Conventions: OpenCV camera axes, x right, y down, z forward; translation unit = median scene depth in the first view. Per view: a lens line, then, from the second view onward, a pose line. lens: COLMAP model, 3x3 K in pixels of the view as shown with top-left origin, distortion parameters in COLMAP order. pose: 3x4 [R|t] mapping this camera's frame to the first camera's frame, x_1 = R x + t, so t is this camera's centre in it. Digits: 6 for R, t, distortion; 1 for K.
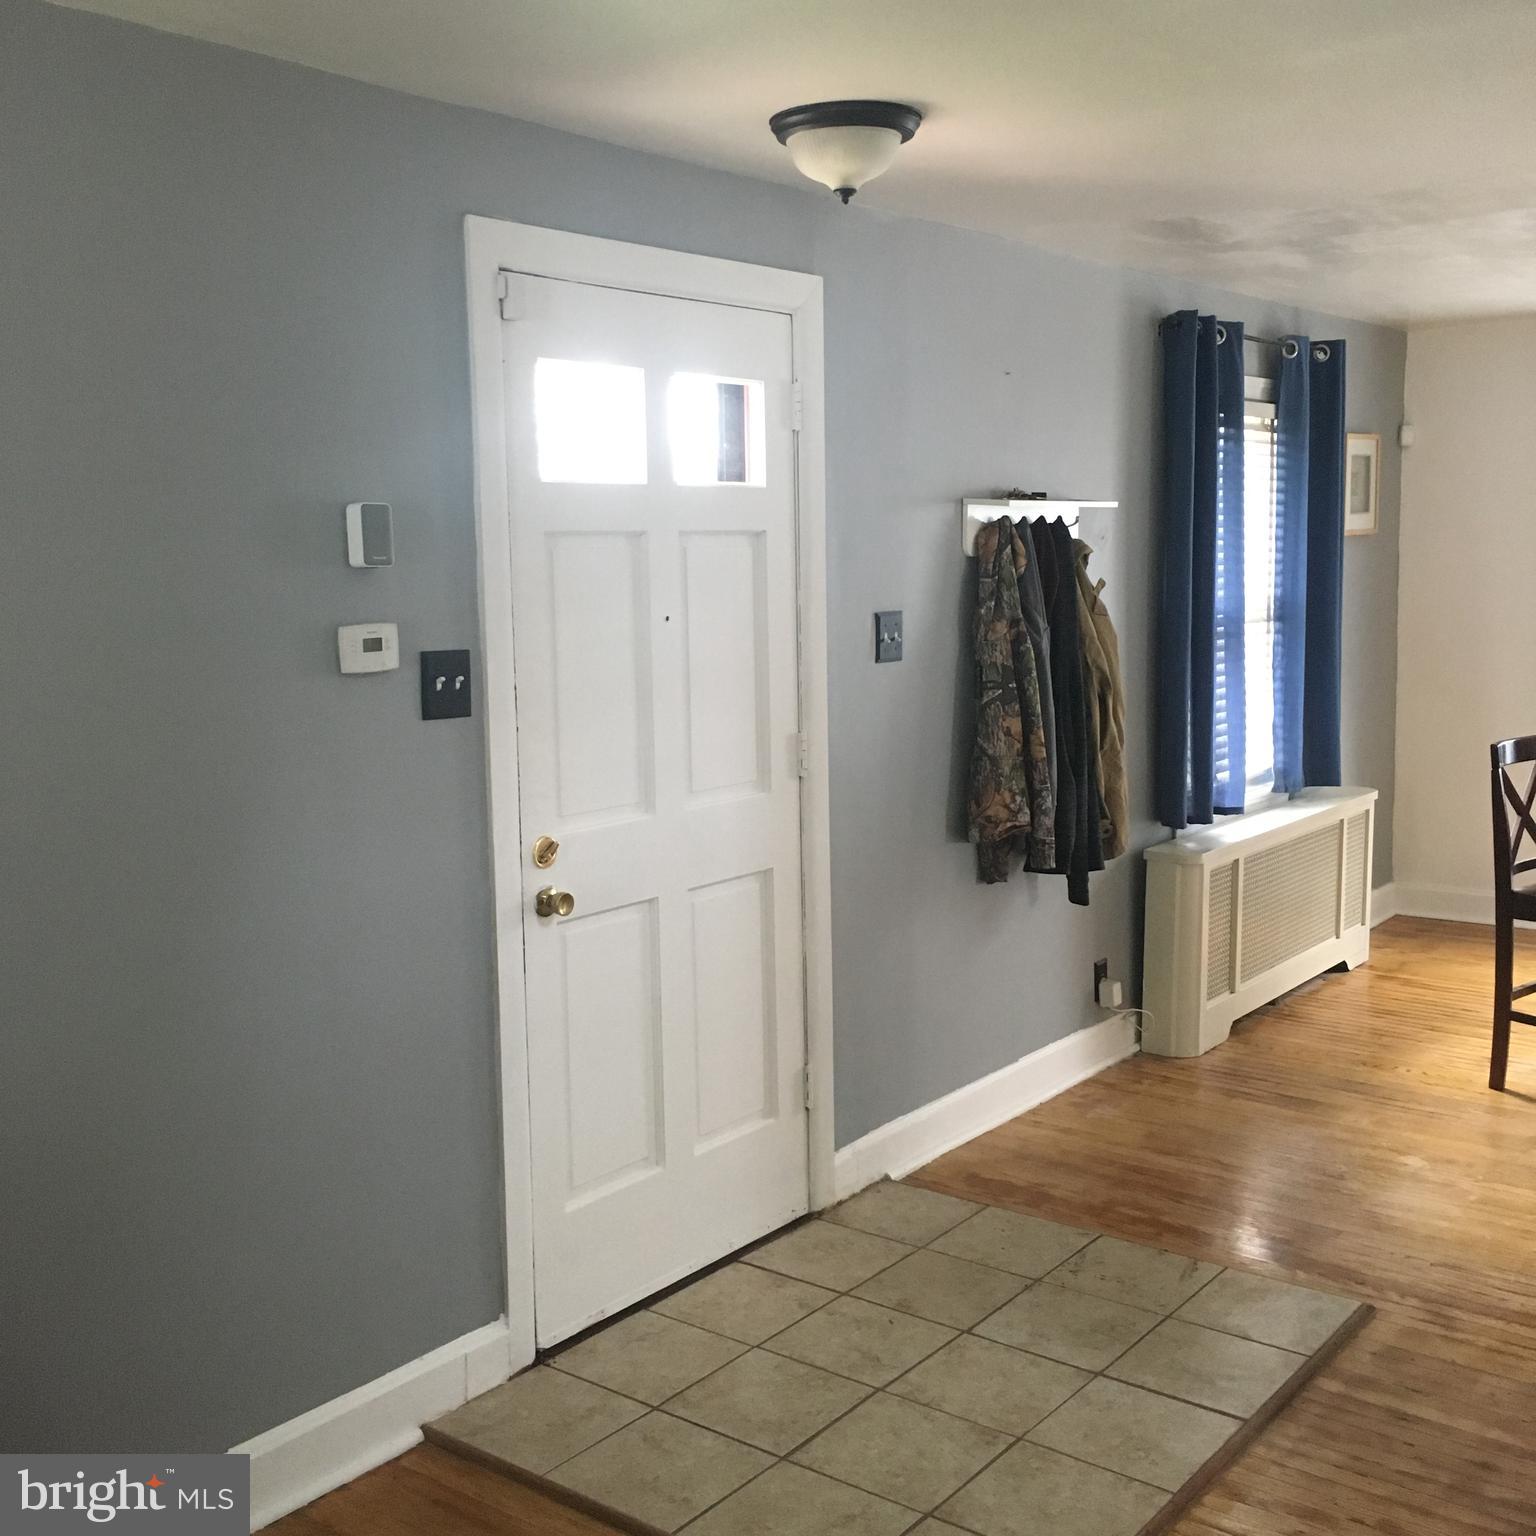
lens RADIAL K [[1749.2, 0, 771.4], [0, 1749.2, 751.2], [0, 0, 1]] dist [0.069587, -0.080698]
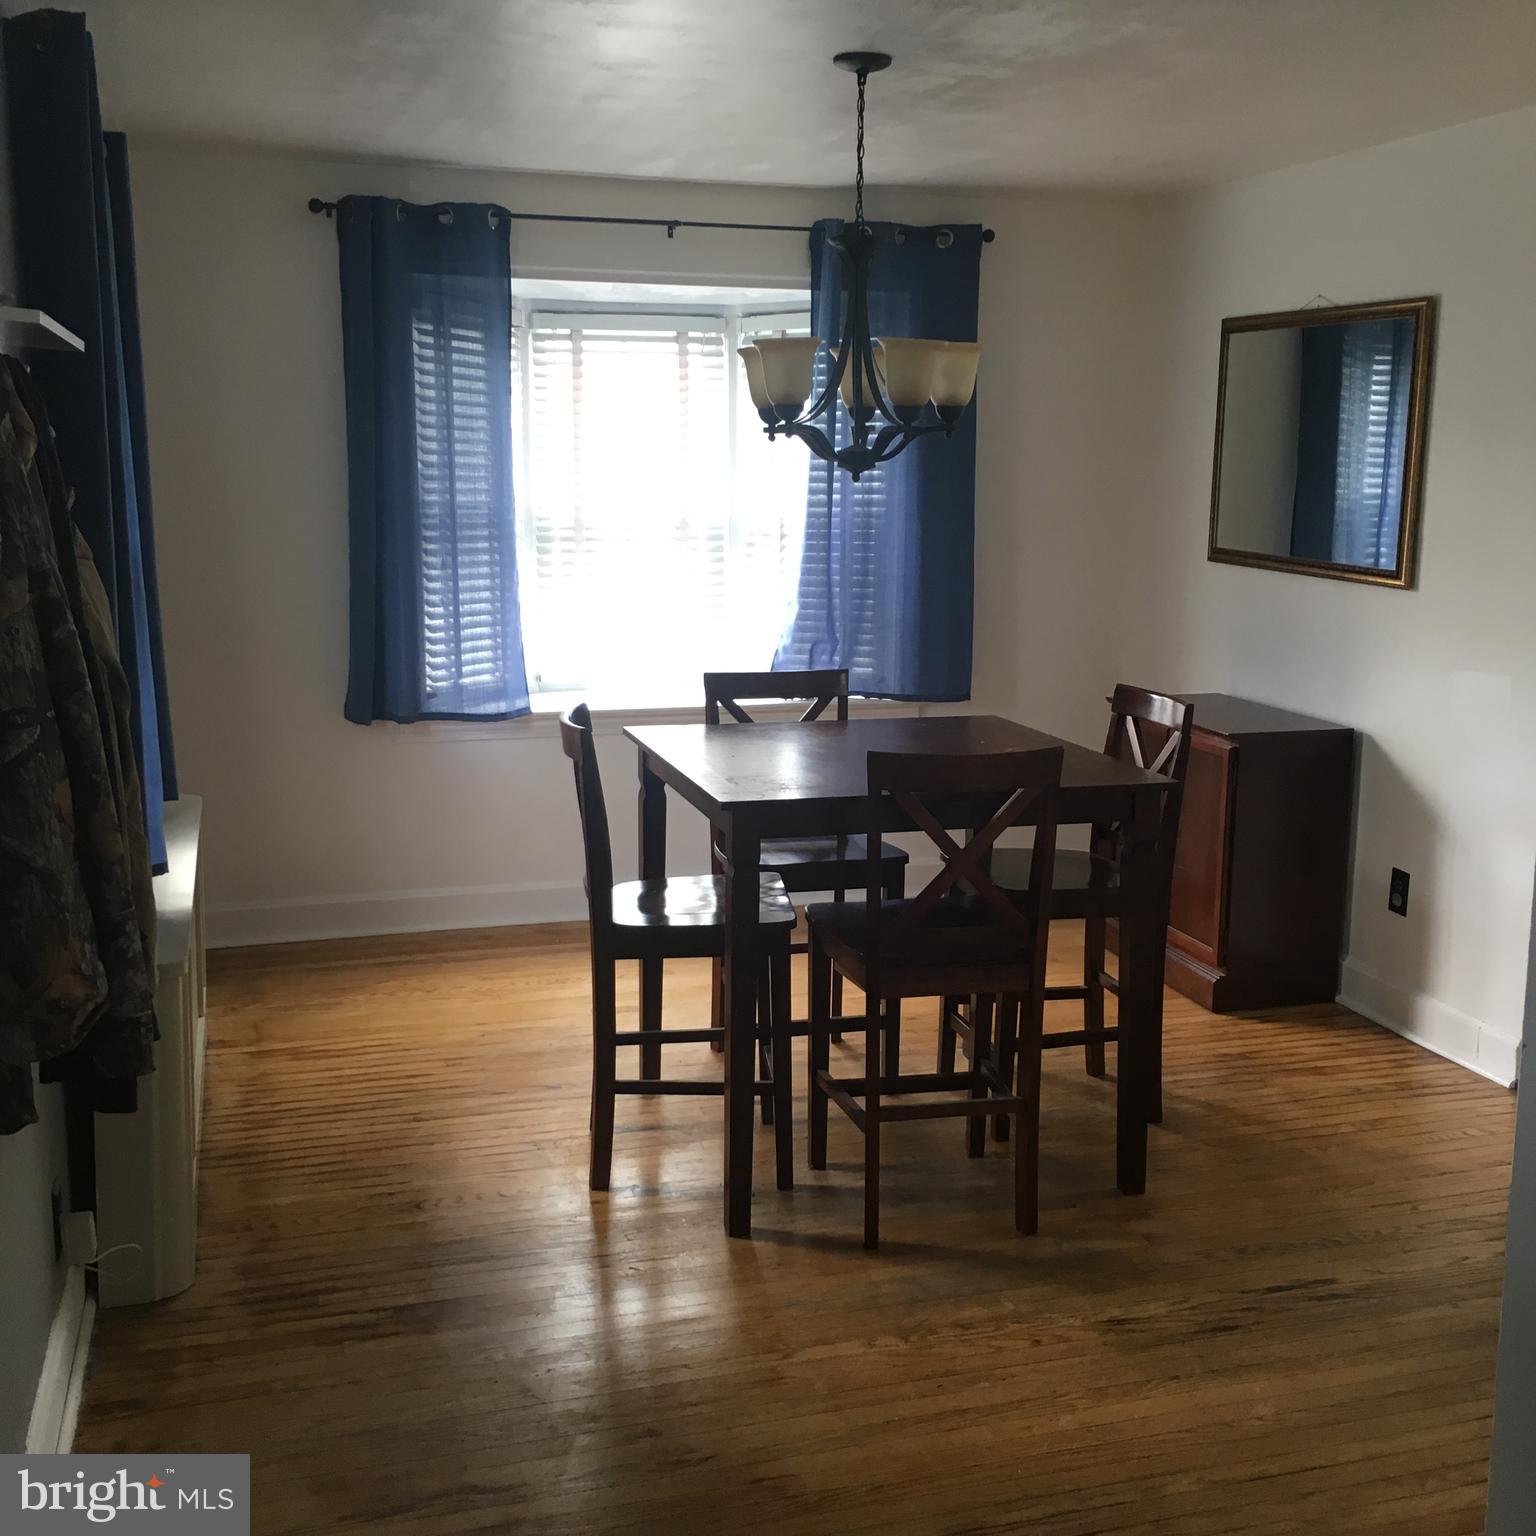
lens RADIAL K [[1749.2, 0, 771.4], [0, 1749.2, 751.2], [0, 0, 1]] dist [0.069587, -0.080698]
pose [[0.577767, -0.116559, 0.807836, -0.135386], [0.083508, 0.992998, 0.083550, -0.051413], [-0.811919, 0.019189, 0.583455, 0.571931]]
